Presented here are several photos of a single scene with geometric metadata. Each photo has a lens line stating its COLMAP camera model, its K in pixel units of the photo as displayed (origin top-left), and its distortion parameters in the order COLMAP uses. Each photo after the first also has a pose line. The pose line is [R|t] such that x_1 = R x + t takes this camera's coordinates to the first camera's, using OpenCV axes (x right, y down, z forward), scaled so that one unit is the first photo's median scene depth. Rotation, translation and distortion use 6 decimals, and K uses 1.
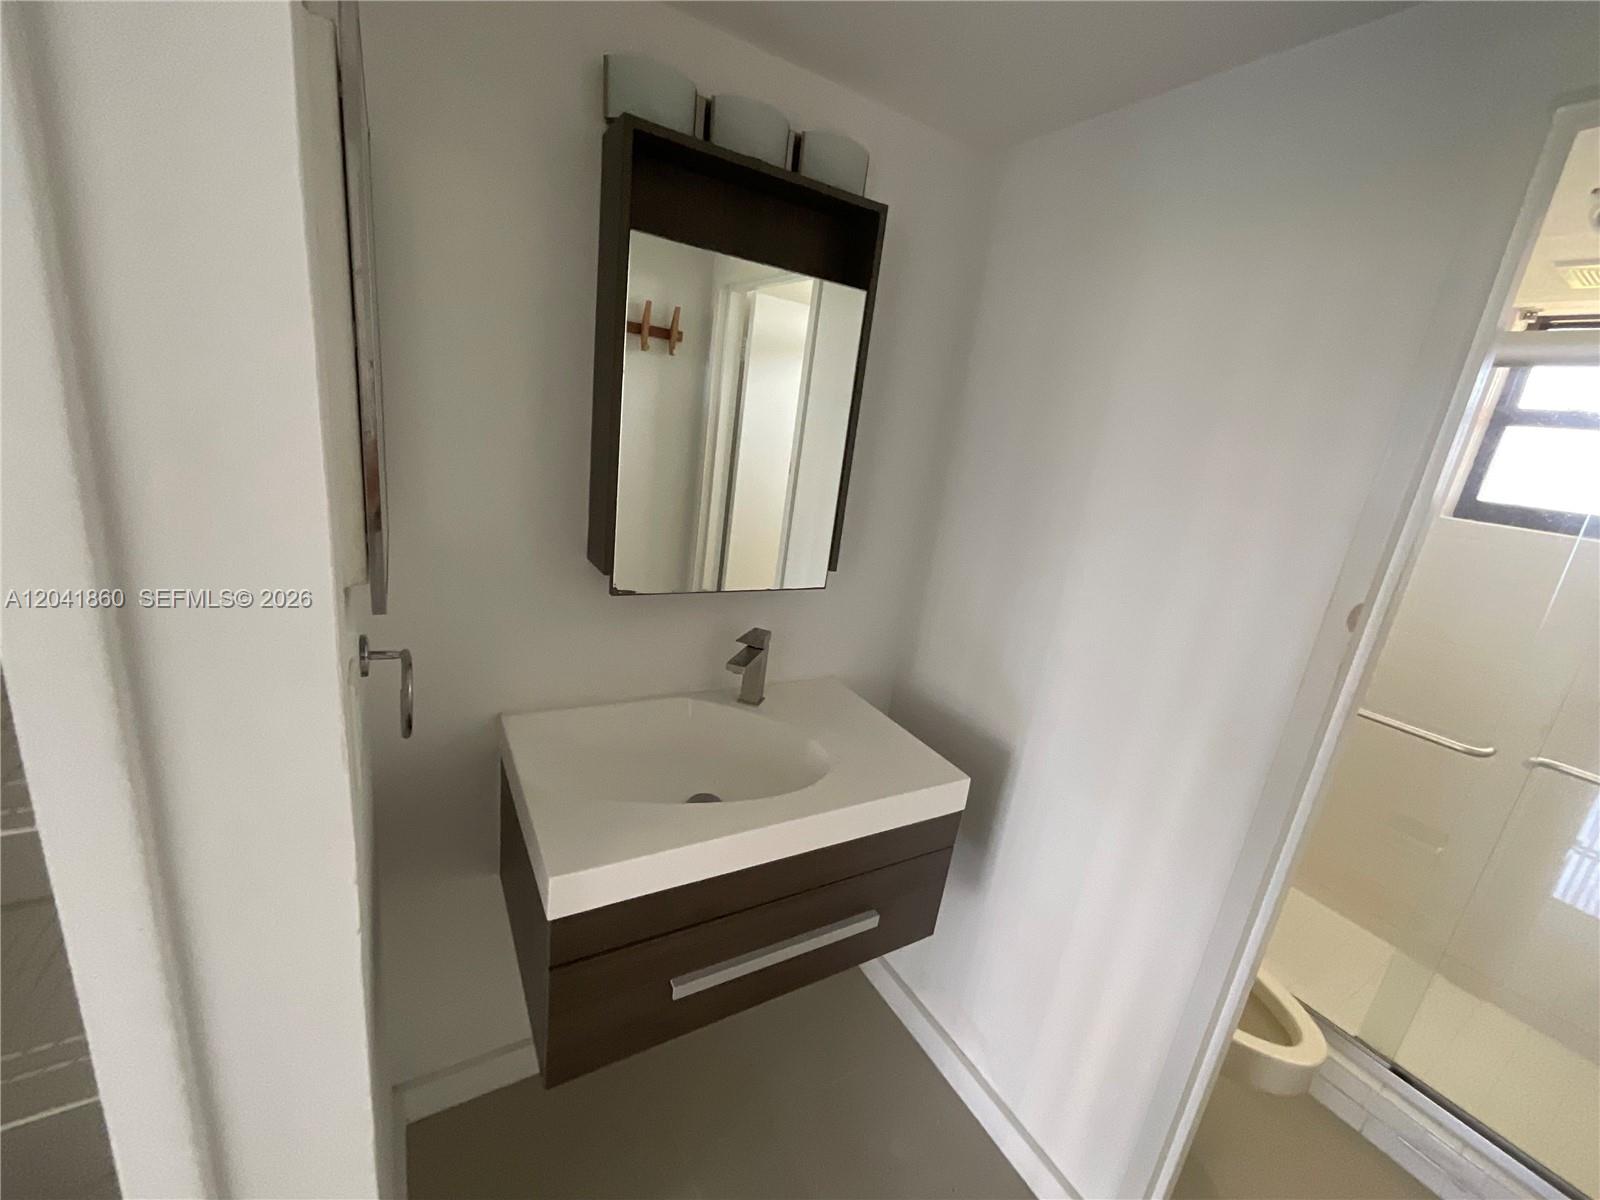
lens RADIAL K [[649.9, 0, 799.8], [0, 649.9, 596.4], [0, 0, 1]] dist [-0.002329, 0.001287]
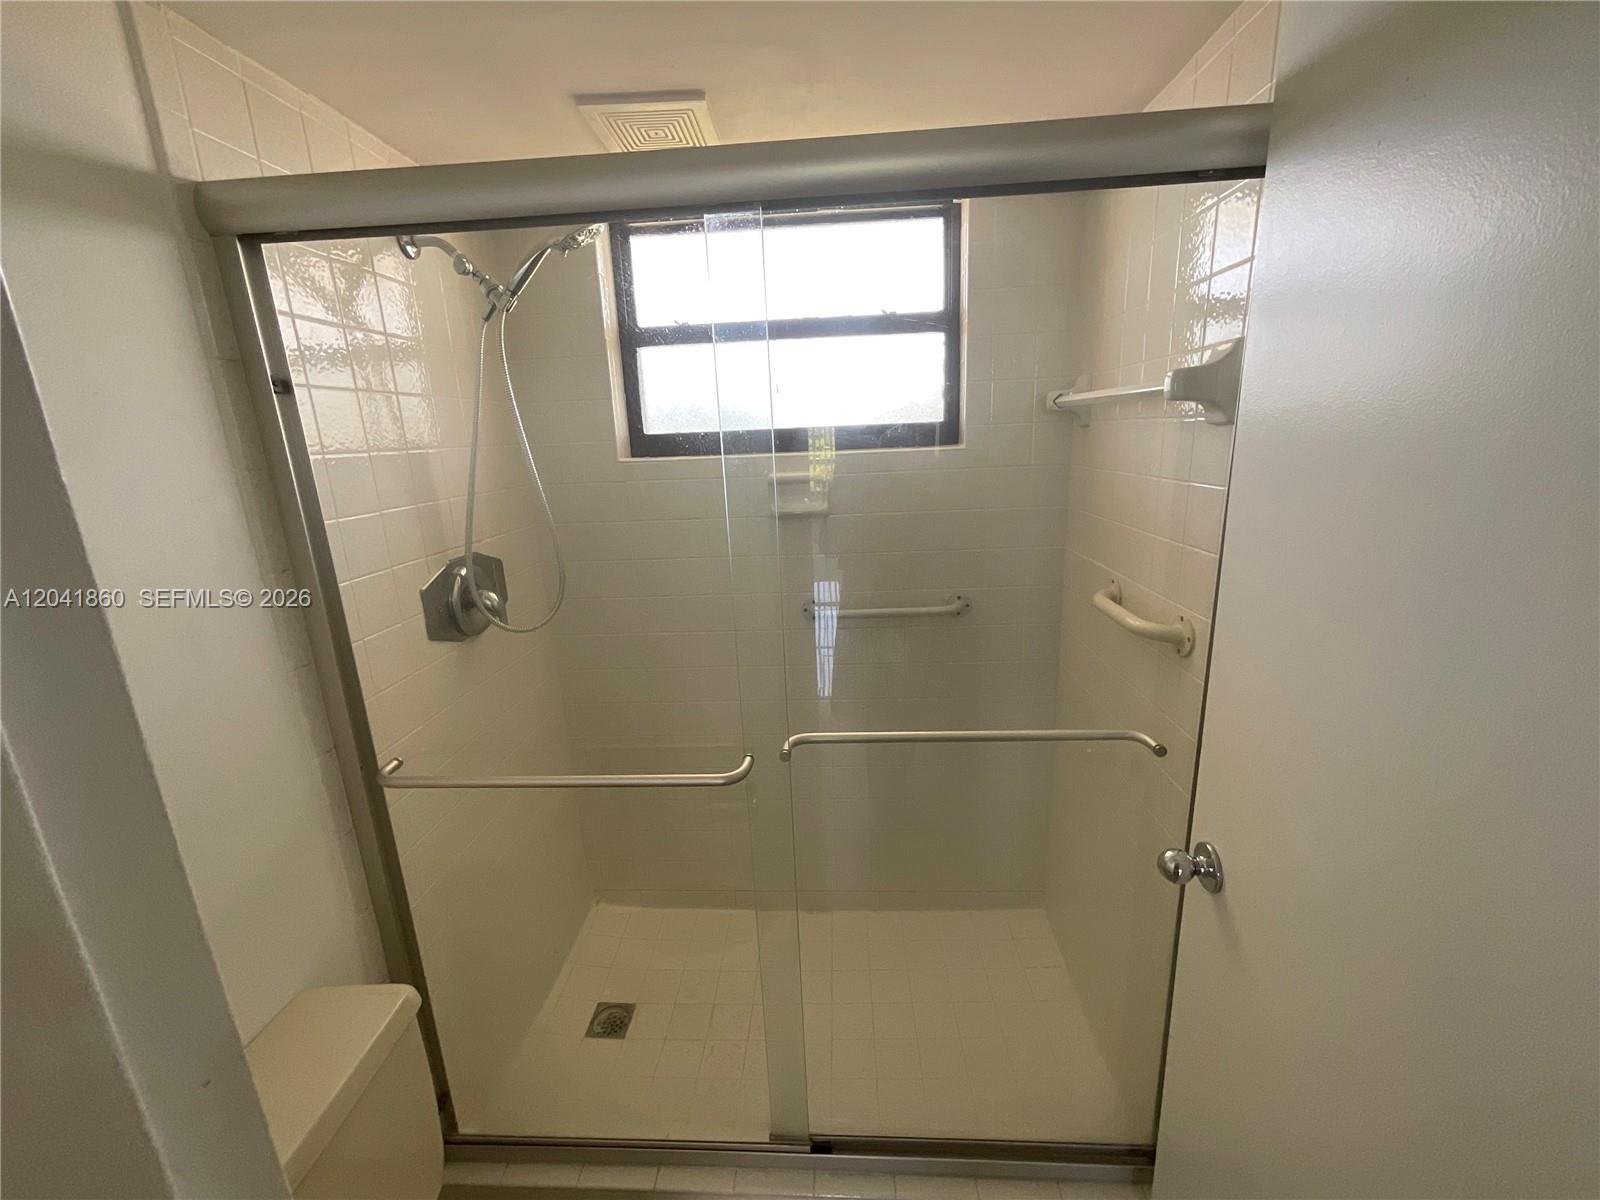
lens RADIAL K [[649.9, 0, 802.6], [0, 649.9, 600.7], [0, 0, 1]] dist [-0.002329, 0.001287]
pose [[0.550091, -0.342683, 0.761556, 0.420569], [0.329454, 0.927017, 0.179164, -0.027733], [-0.767372, 0.152341, 0.622842, 0.329628]]
